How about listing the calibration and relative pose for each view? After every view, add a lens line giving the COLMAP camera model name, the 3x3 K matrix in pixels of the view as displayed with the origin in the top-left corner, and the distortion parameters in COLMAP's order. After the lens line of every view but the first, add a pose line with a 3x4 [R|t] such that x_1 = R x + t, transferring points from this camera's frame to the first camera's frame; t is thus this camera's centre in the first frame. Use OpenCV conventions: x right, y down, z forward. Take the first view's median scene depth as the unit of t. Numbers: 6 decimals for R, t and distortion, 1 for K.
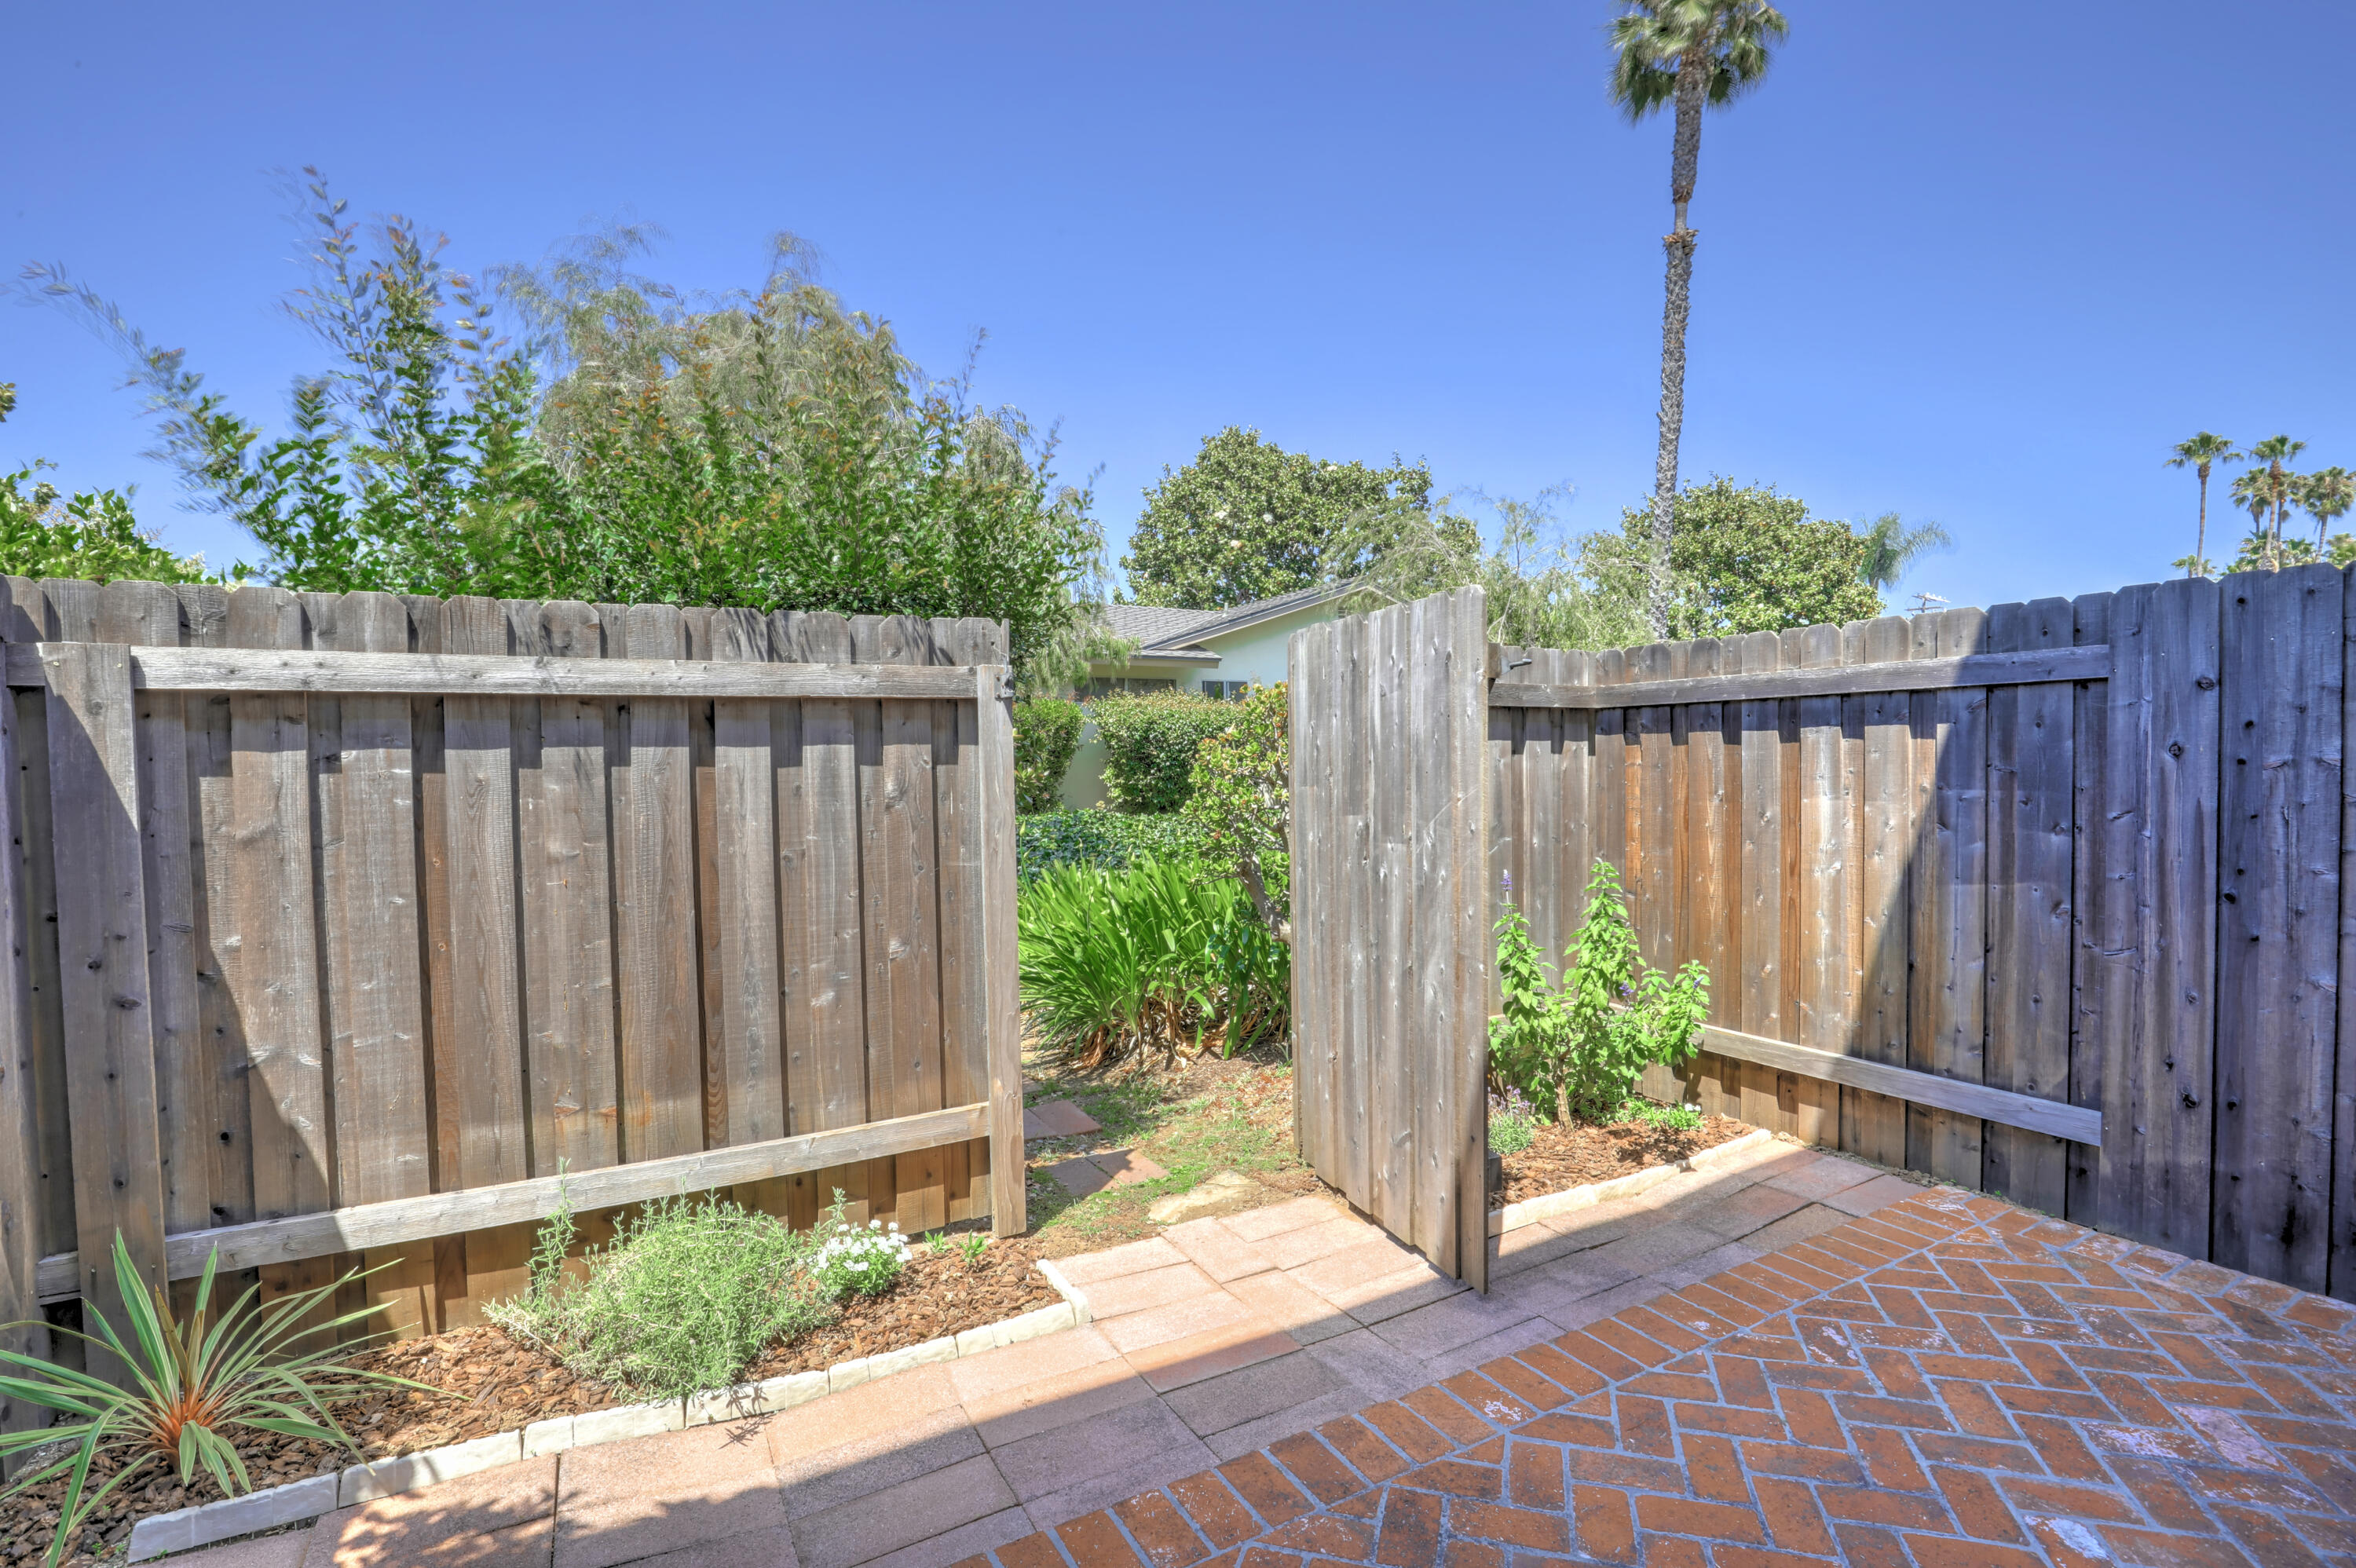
lens RADIAL K [[1083.2, 0, 1189.2], [0, 1083.2, 794.5], [0, 0, 1]] dist [-0.038201, 0.007320]
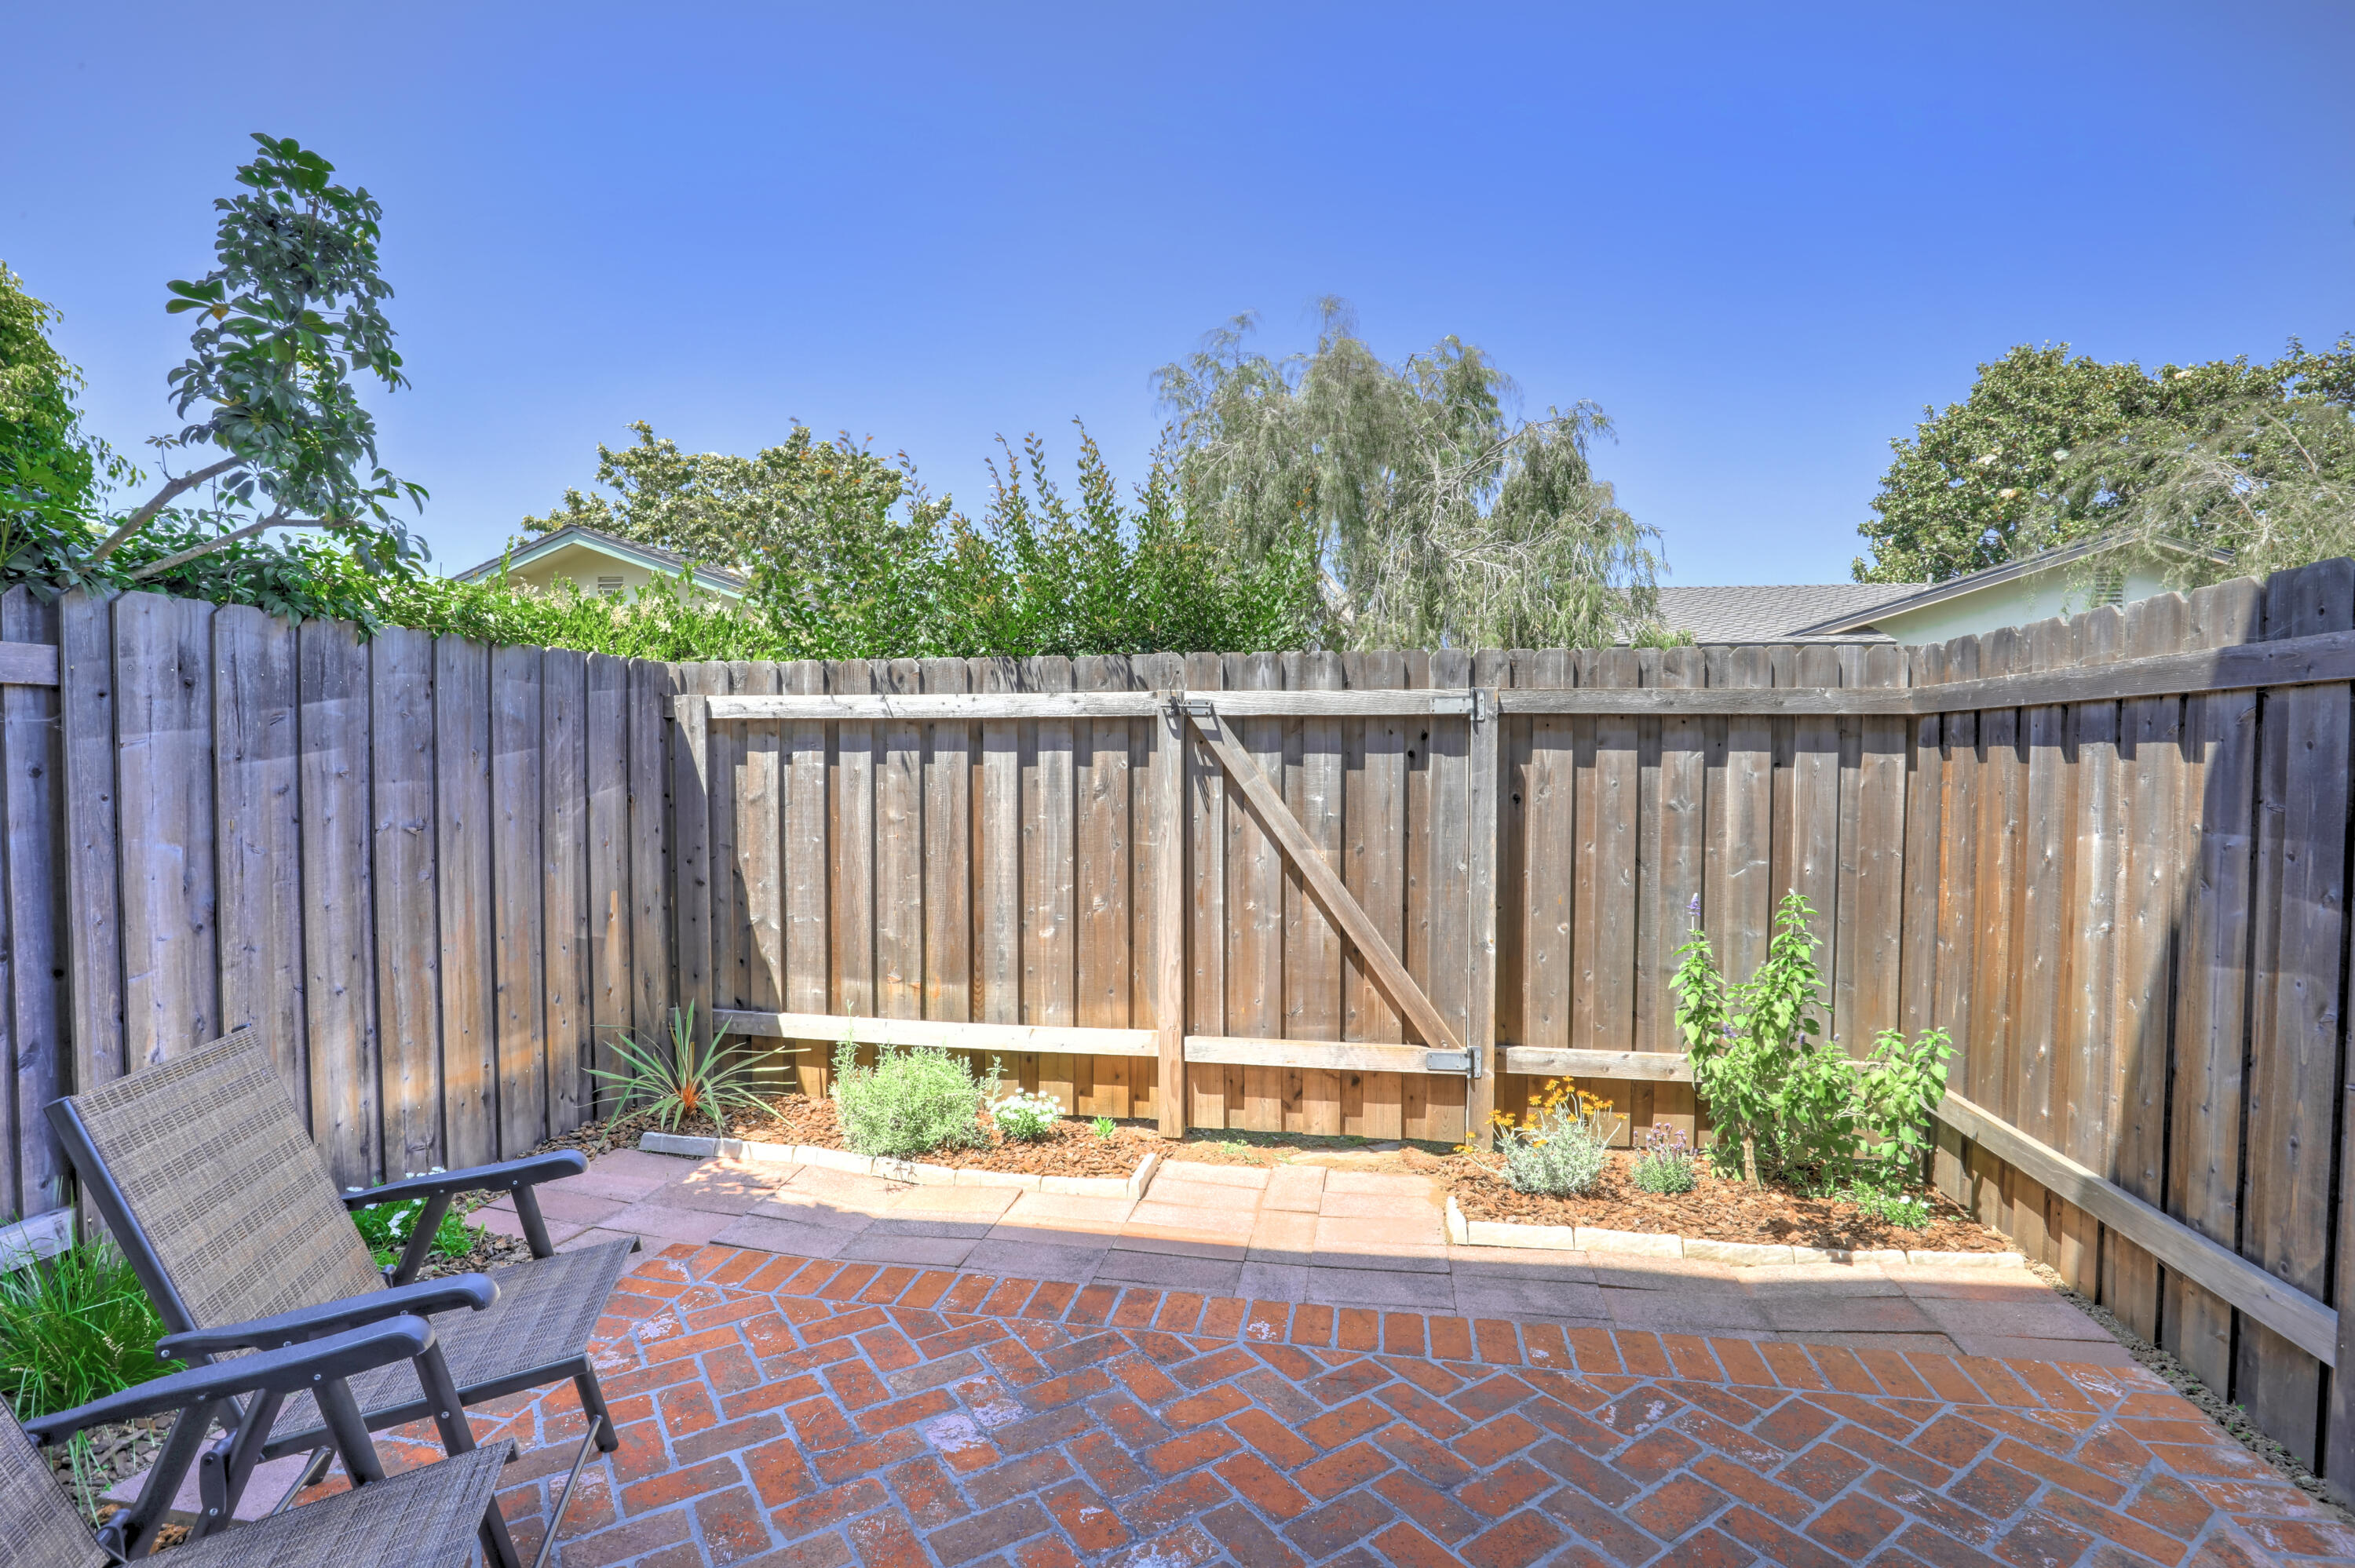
lens RADIAL K [[1082.7, 0, 1188.7], [0, 1082.7, 794.5], [0, 0, 1]] dist [-0.038201, 0.007320]
pose [[0.780508, 0.038775, -0.623942, 0.684039], [-0.033741, 0.999233, 0.019889, -0.023789], [0.624235, 0.005529, 0.781217, 0.016781]]
